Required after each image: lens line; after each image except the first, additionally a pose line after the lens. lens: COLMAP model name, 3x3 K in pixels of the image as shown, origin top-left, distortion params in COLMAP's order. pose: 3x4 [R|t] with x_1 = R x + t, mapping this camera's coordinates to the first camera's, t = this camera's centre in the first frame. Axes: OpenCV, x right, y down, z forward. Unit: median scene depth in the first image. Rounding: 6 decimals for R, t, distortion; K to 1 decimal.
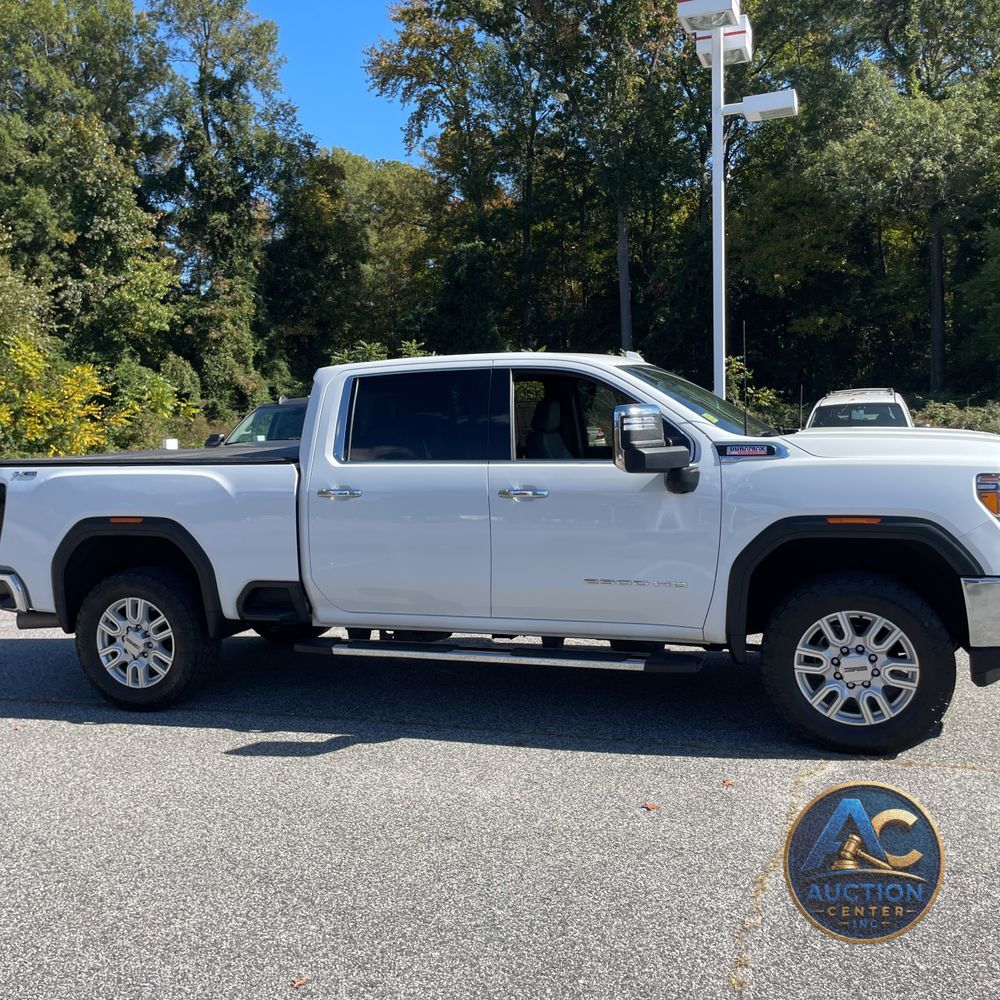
lens RADIAL K [[1091.1, 0, 500.6], [0, 1091.1, 483.5], [0, 0, 1]] dist [0.107321, -0.165162]
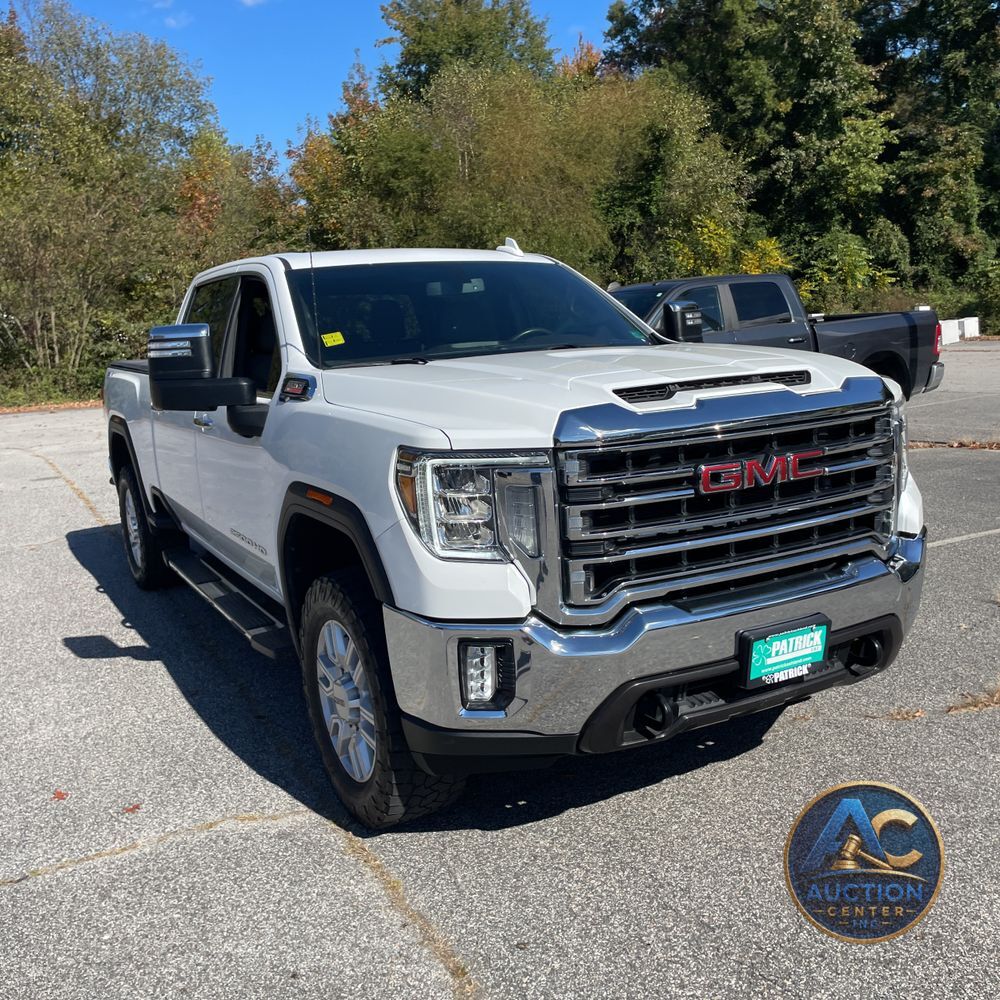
lens RADIAL K [[1091.1, 0, 500.6], [0, 1091.1, 483.5], [0, 0, 1]] dist [0.107321, -0.165162]
pose [[0.717343, 0.099335, -0.689602, 0.138829], [-0.014266, 0.991671, 0.128008, -0.009612], [0.696574, -0.081987, 0.712785, 0.084244]]
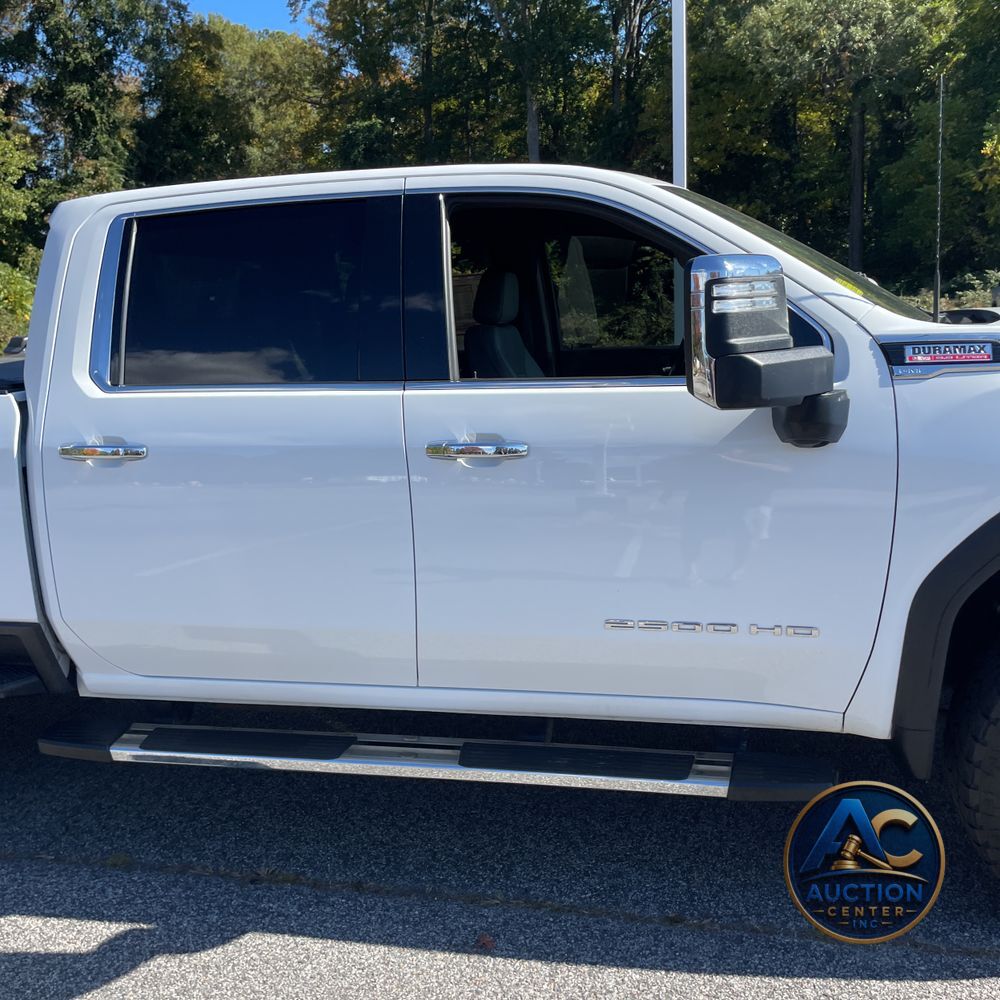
lens RADIAL K [[1049.8, 0, 519.9], [0, 1049.8, 502.5], [0, 0, 1]] dist [0.101196, -0.136940]
pose [[0.994249, -0.032029, 0.102191, -0.001473], [0.020235, 0.993225, 0.114434, -0.003356], [-0.105164, -0.111708, 0.988161, 0.084123]]
